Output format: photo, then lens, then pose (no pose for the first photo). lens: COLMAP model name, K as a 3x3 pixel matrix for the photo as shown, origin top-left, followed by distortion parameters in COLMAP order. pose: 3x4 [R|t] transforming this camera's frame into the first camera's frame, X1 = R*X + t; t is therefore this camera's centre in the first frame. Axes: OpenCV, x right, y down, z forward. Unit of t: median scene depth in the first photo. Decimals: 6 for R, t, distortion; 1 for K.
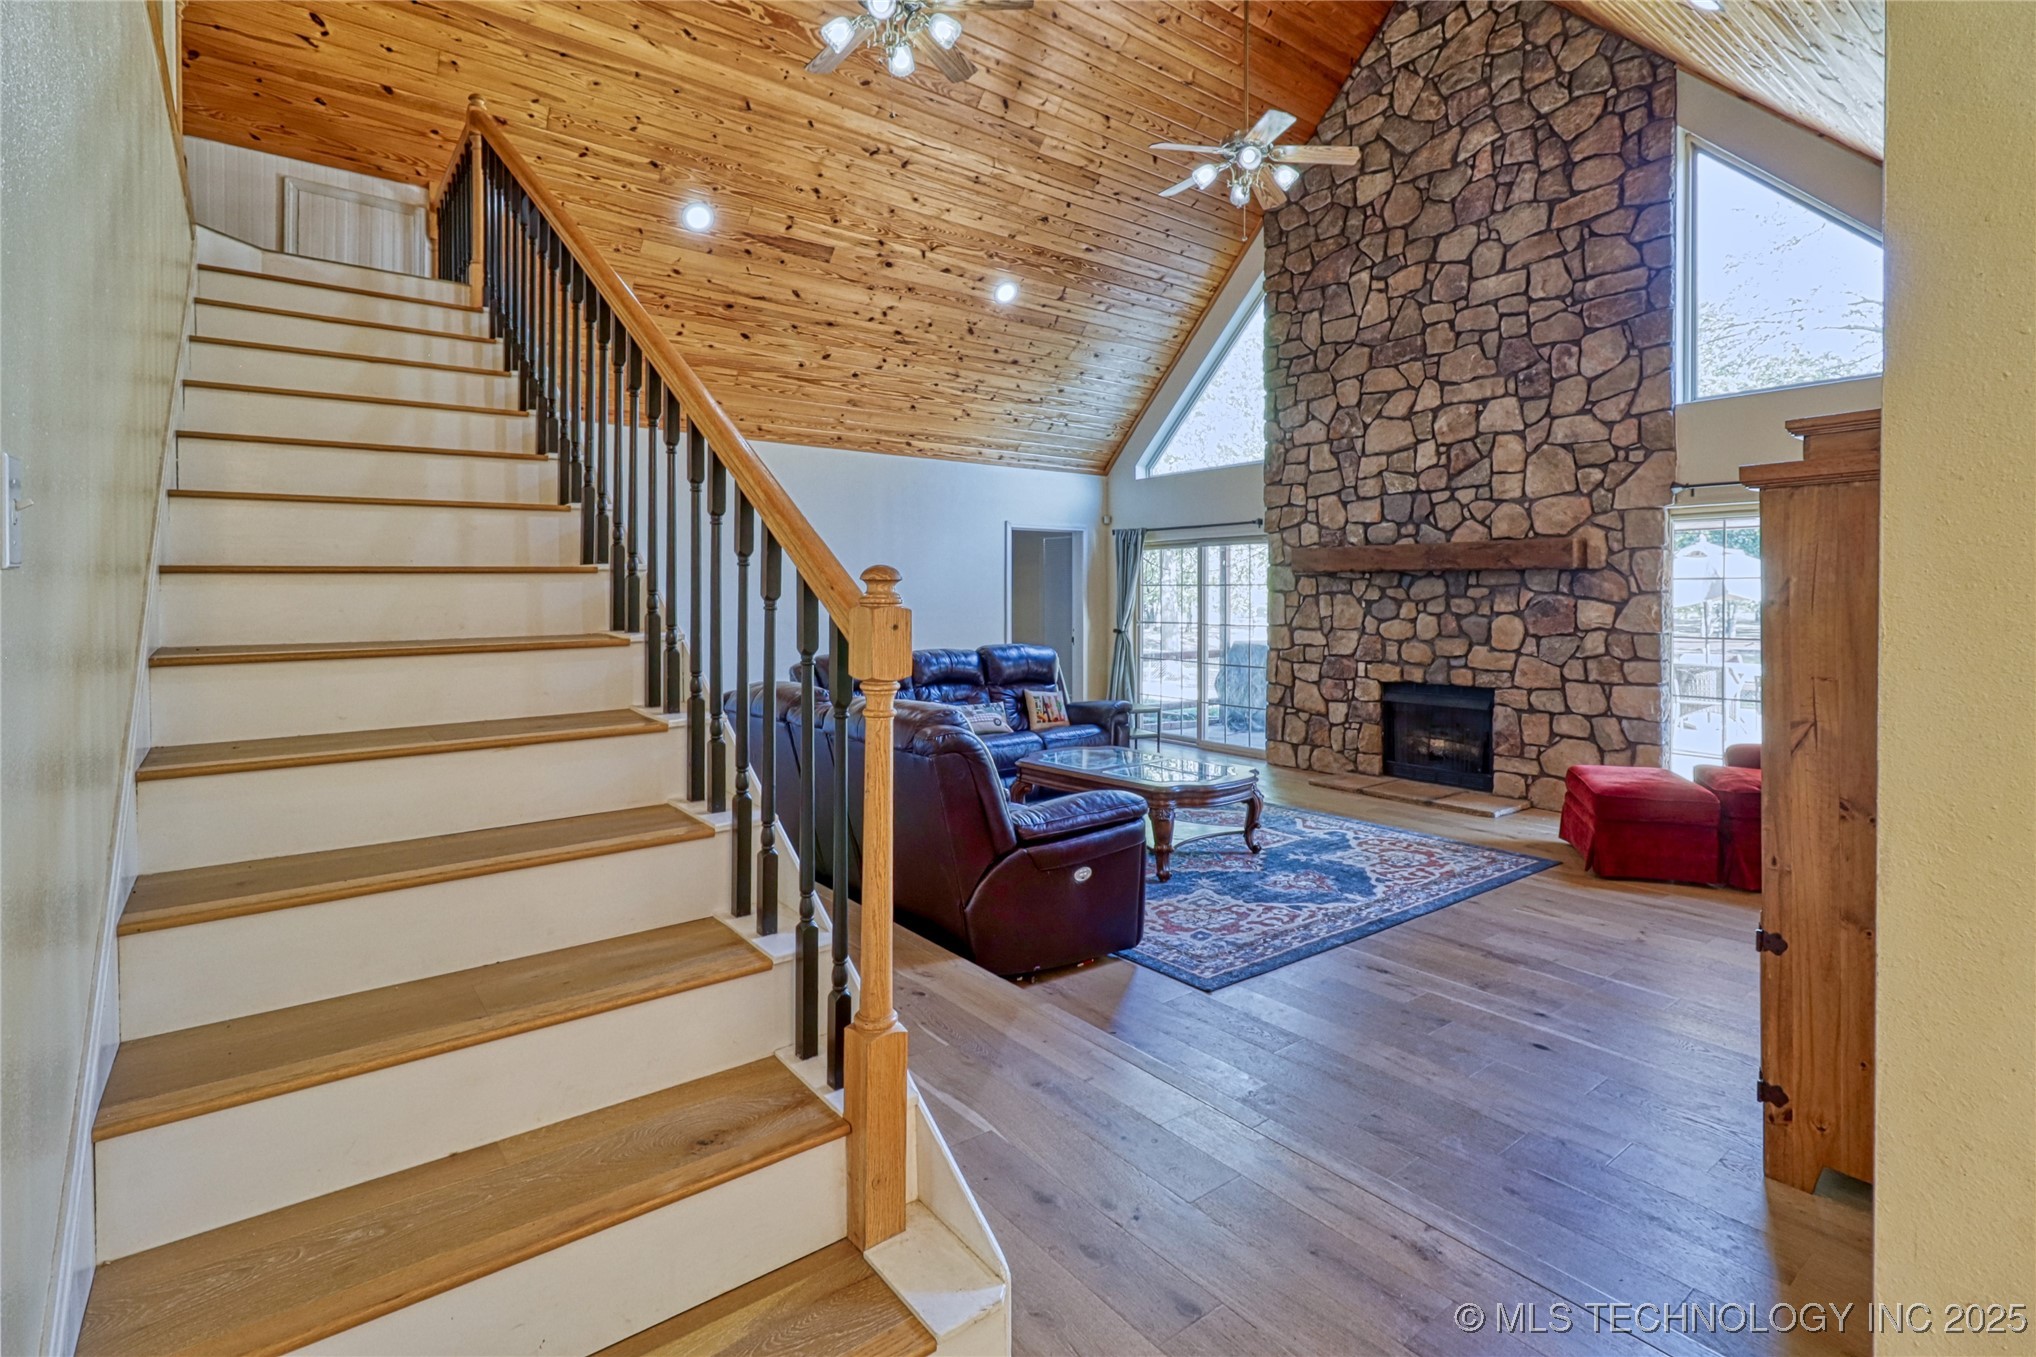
lens RADIAL K [[952.4, 0, 1021.9], [0, 952.4, 610.2], [0, 0, 1]] dist [0.001525, 0.000059]
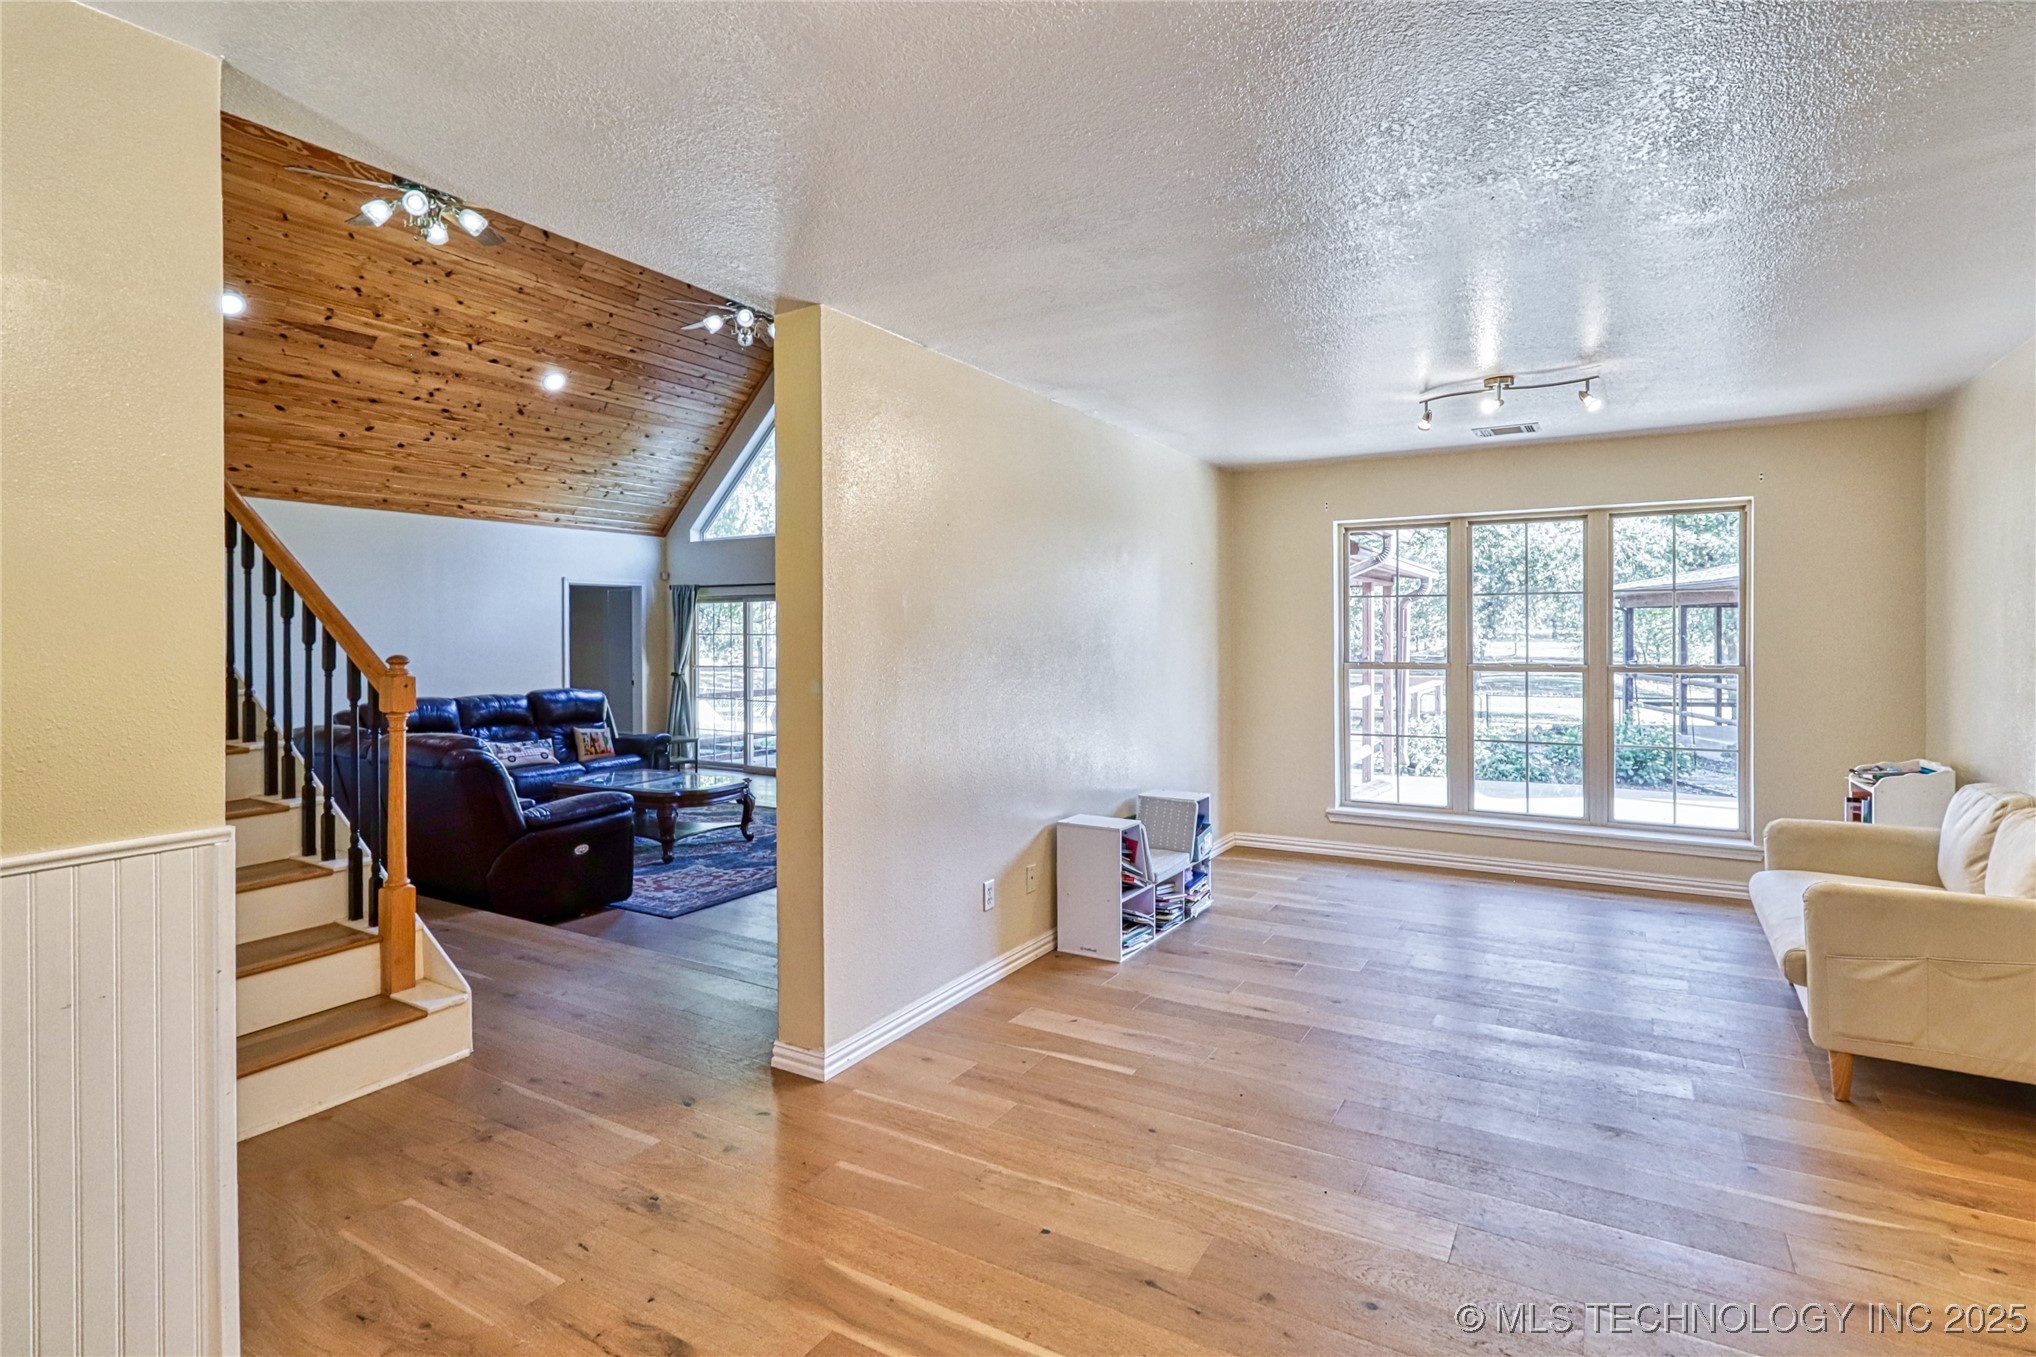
lens RADIAL K [[967.5, 0, 1021.9], [0, 967.5, 646.7], [0, 0, 1]] dist [0.001550, -0.000184]
pose [[0.926371, -0.007622, 0.376535, 0.068139], [0.007724, 0.999969, 0.001239, -0.013006], [-0.376533, 0.001761, 0.926402, -0.311748]]
